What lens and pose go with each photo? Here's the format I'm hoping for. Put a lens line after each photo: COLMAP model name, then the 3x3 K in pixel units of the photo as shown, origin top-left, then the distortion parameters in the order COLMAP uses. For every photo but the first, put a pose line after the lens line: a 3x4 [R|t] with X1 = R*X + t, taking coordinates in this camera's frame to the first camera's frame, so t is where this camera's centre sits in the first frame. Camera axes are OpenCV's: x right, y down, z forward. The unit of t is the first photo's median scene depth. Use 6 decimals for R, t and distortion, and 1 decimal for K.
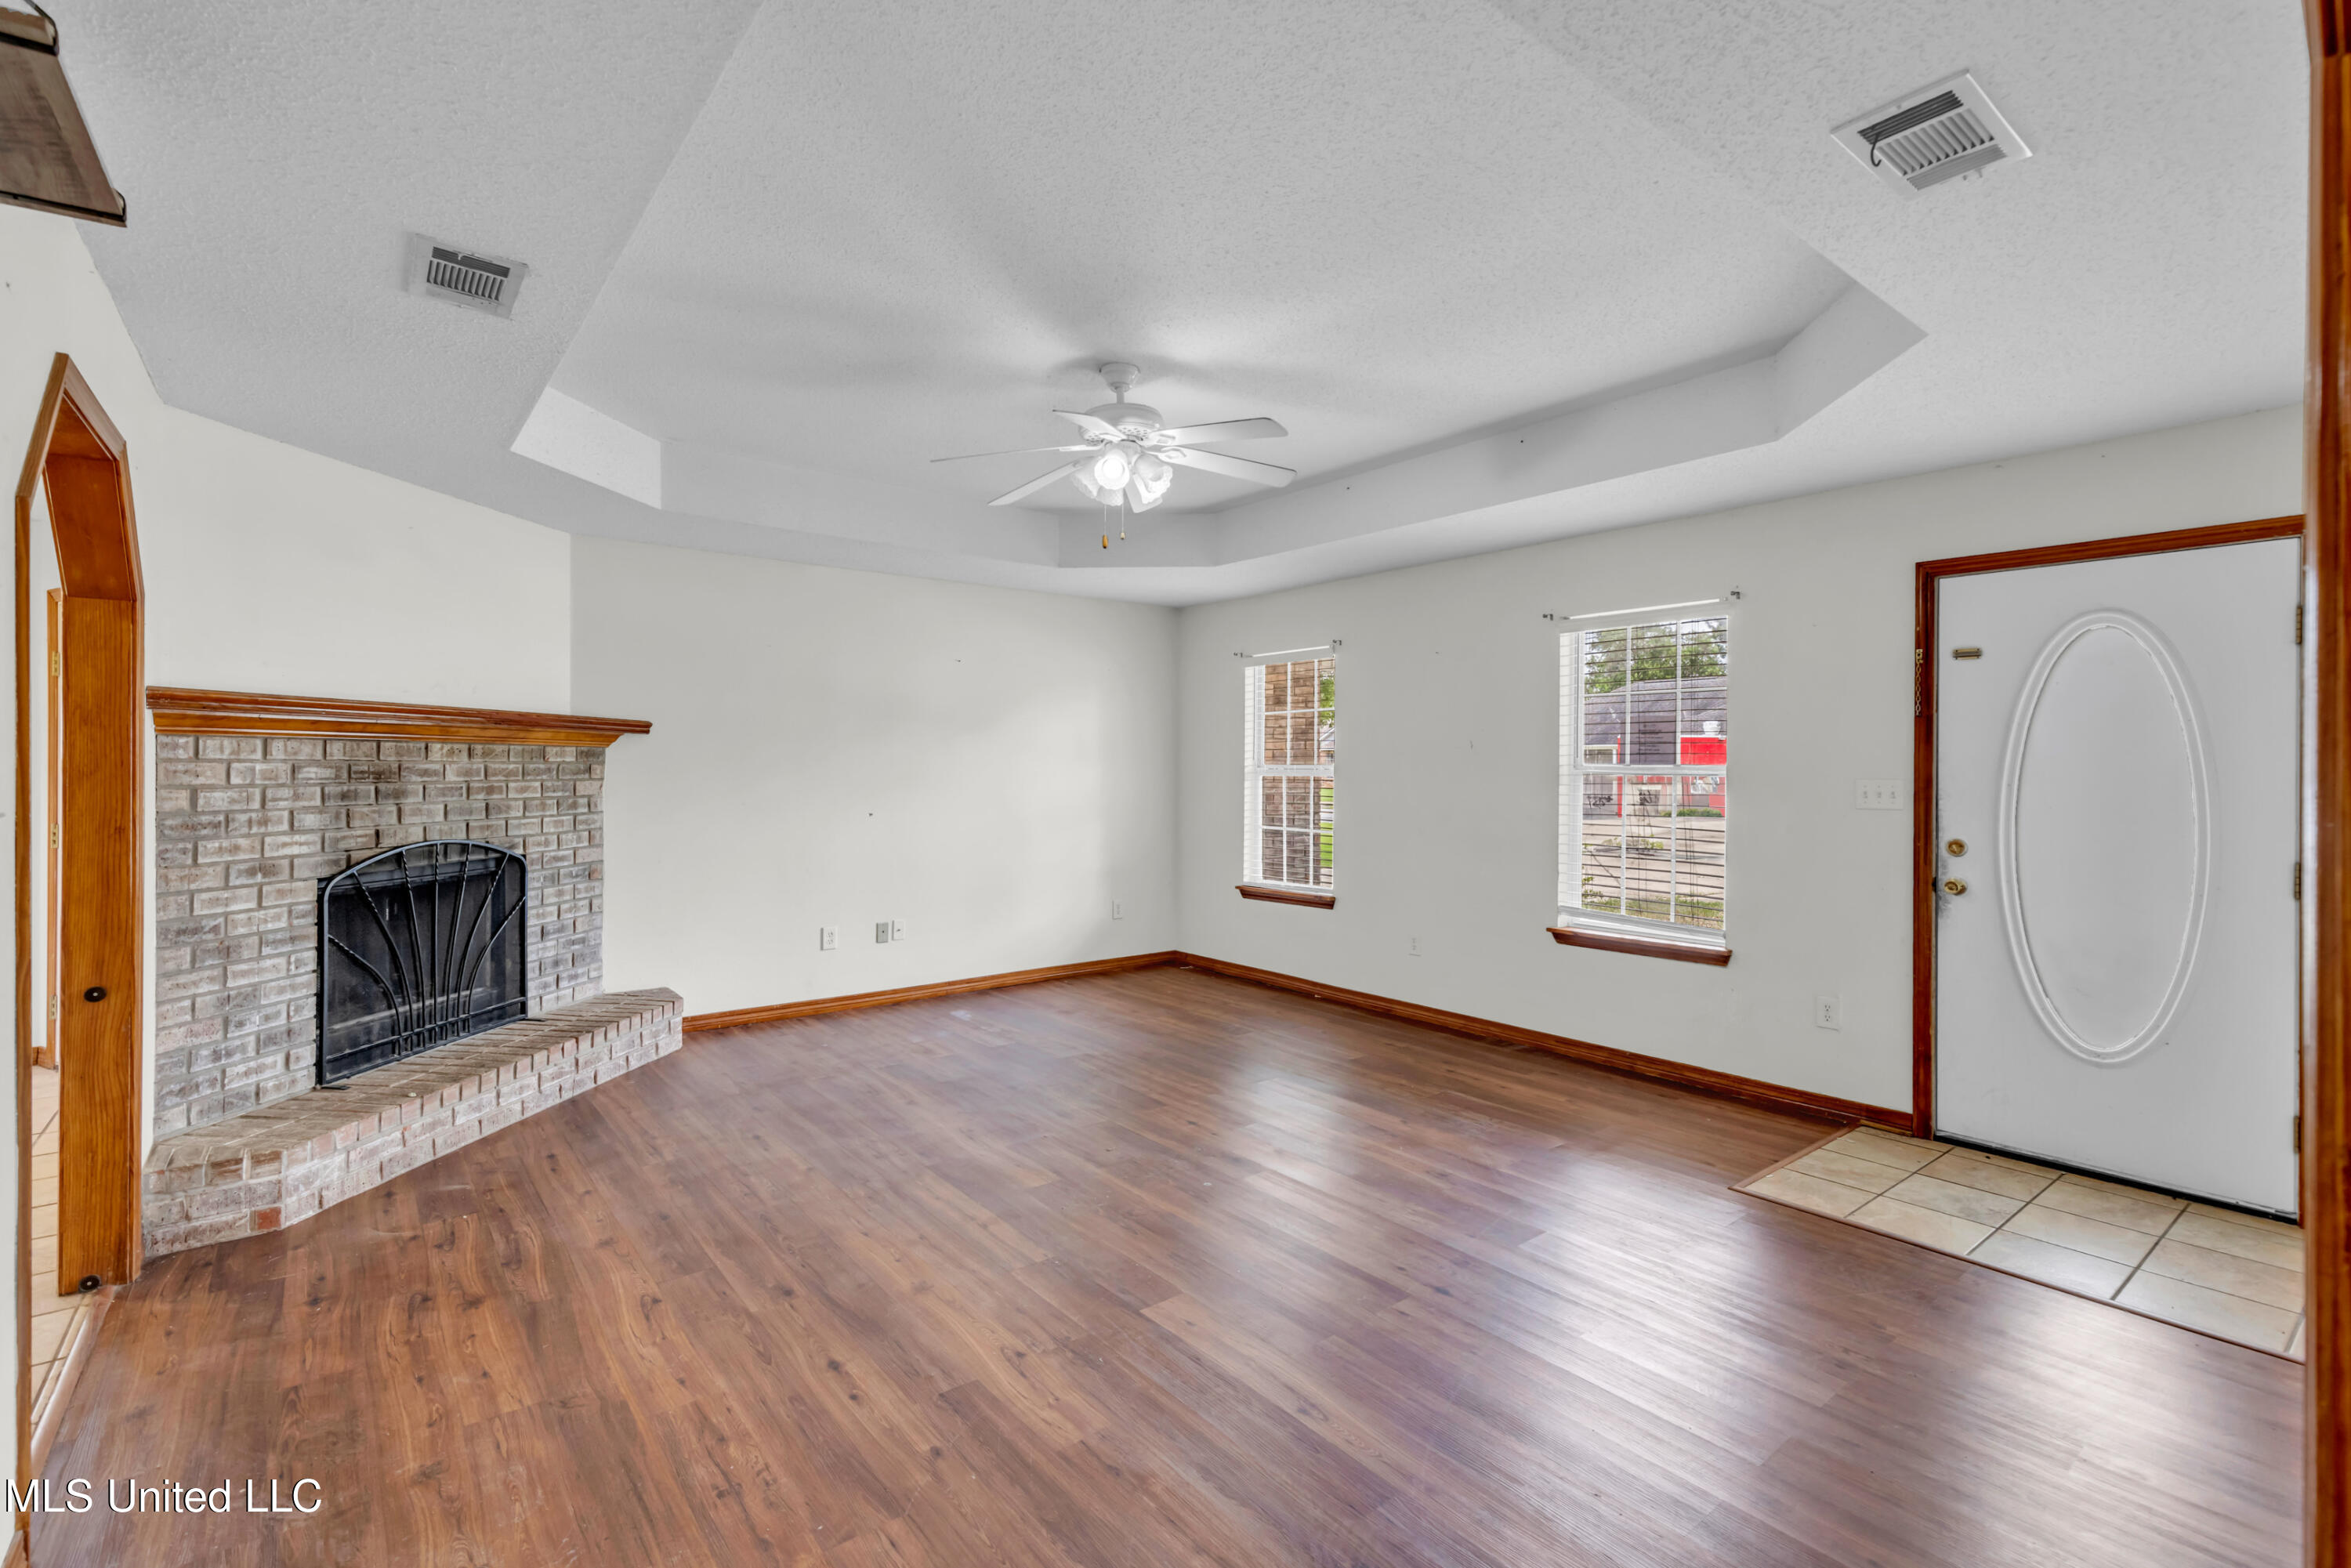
lens RADIAL K [[1075.6, 0, 1189.0], [0, 1075.6, 775.6], [0, 0, 1]] dist [0.001070, 0.000021]
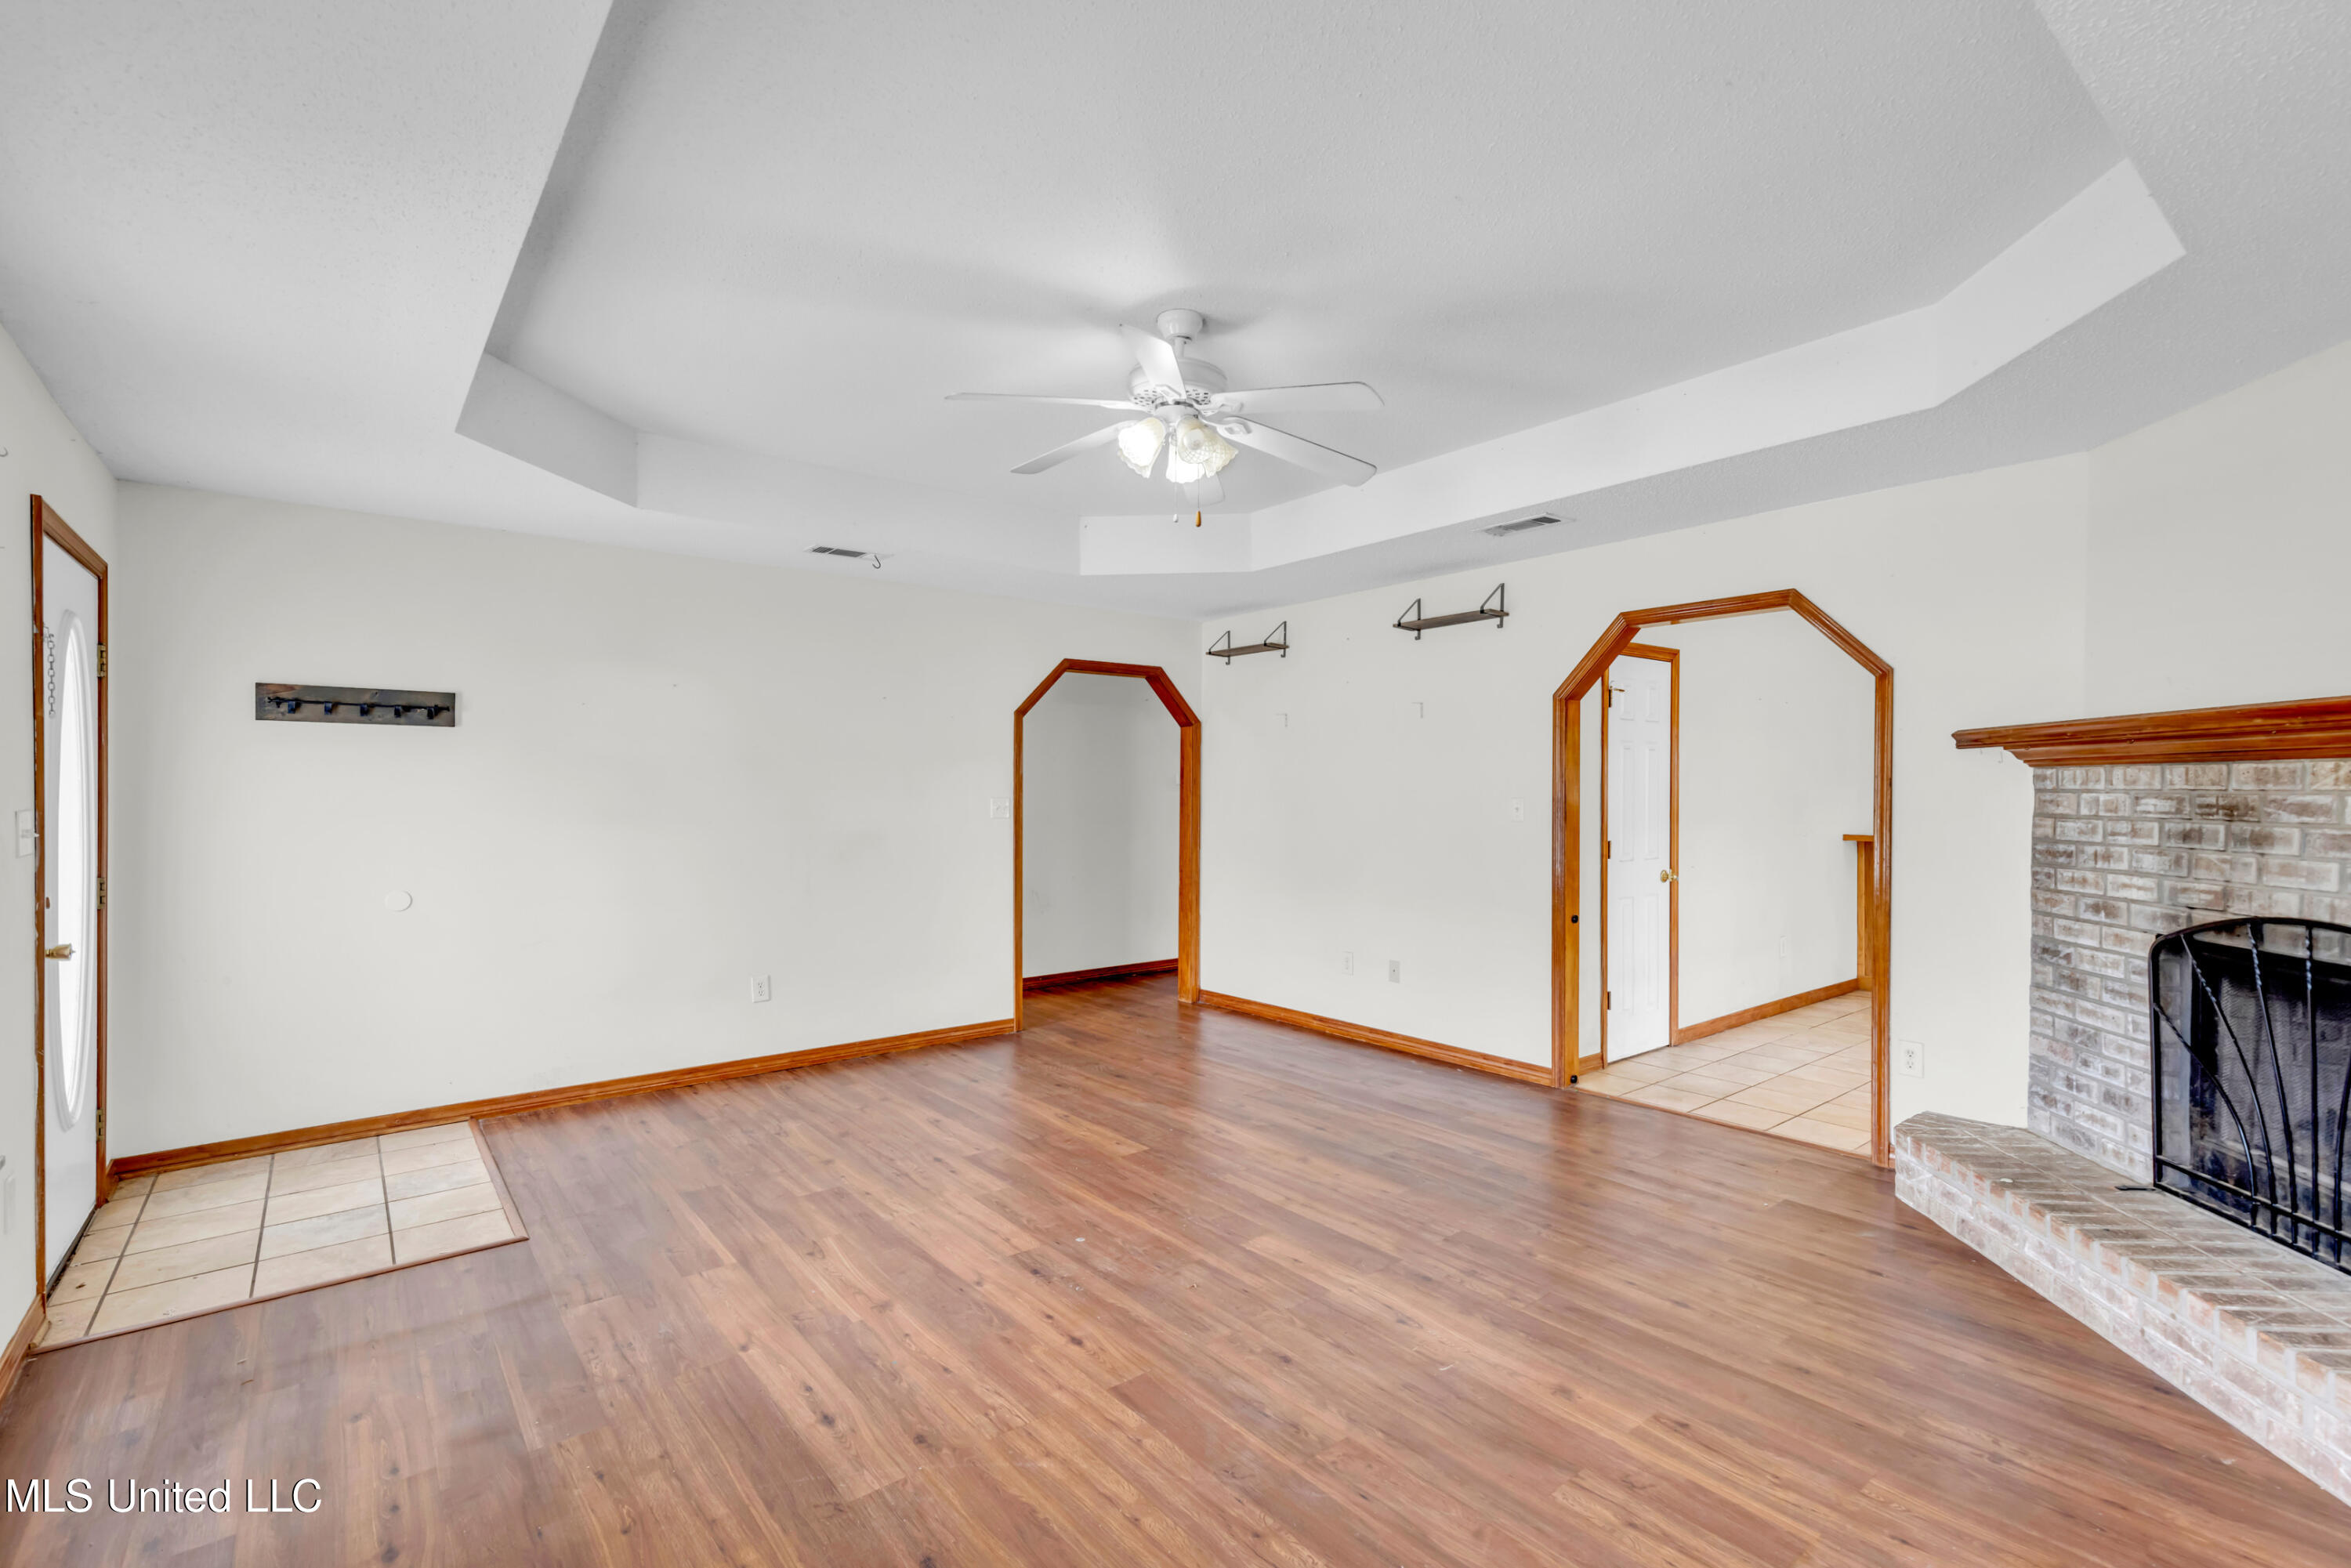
lens RADIAL K [[1075.6, 0, 1189.0], [0, 1075.6, 775.6], [0, 0, 1]] dist [0.001070, 0.000021]
pose [[-0.999978, -0.003556, -0.005614, -0.067568], [-0.003542, 0.999991, -0.002517, -0.021329], [0.005623, -0.002497, -0.999981, 1.884128]]
